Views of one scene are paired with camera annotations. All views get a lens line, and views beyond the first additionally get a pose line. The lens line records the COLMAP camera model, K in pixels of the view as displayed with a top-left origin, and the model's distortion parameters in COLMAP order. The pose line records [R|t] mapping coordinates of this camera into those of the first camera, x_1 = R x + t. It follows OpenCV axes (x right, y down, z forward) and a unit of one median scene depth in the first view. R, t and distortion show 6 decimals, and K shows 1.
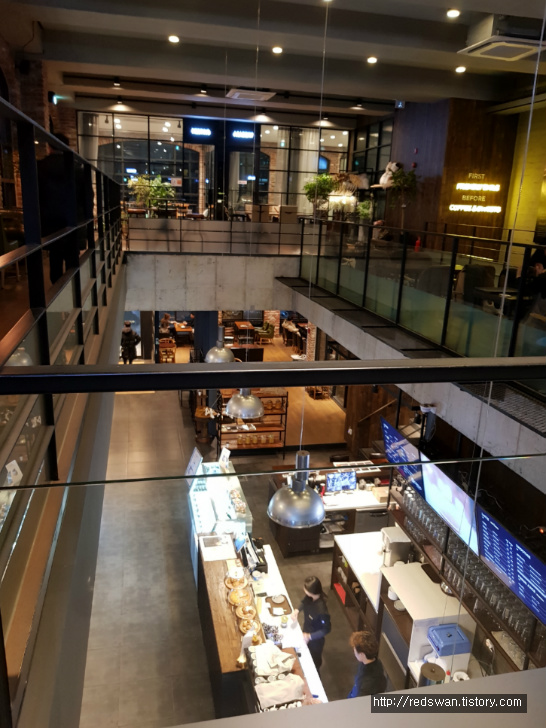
lens RADIAL K [[576.6, 0, 276.4], [0, 576.6, 363.3], [0, 0, 1]] dist [-0.005394, -0.002986]
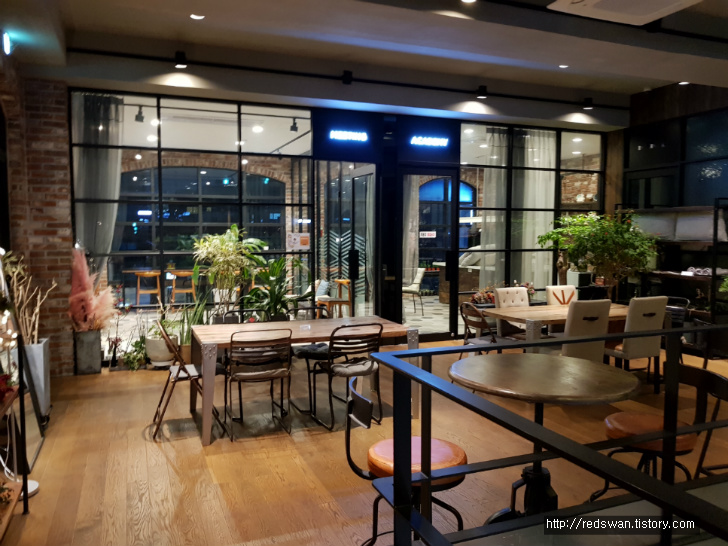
lens RADIAL K [[576.6, 0, 359.7], [0, 576.6, 270.7], [0, 0, 1]] dist [-0.005394, -0.002986]
pose [[0.987378, -0.053142, 0.149198, -0.197615], [0.082027, 0.977425, -0.194709, -0.201633], [-0.135483, 0.204490, 0.969447, 0.562545]]
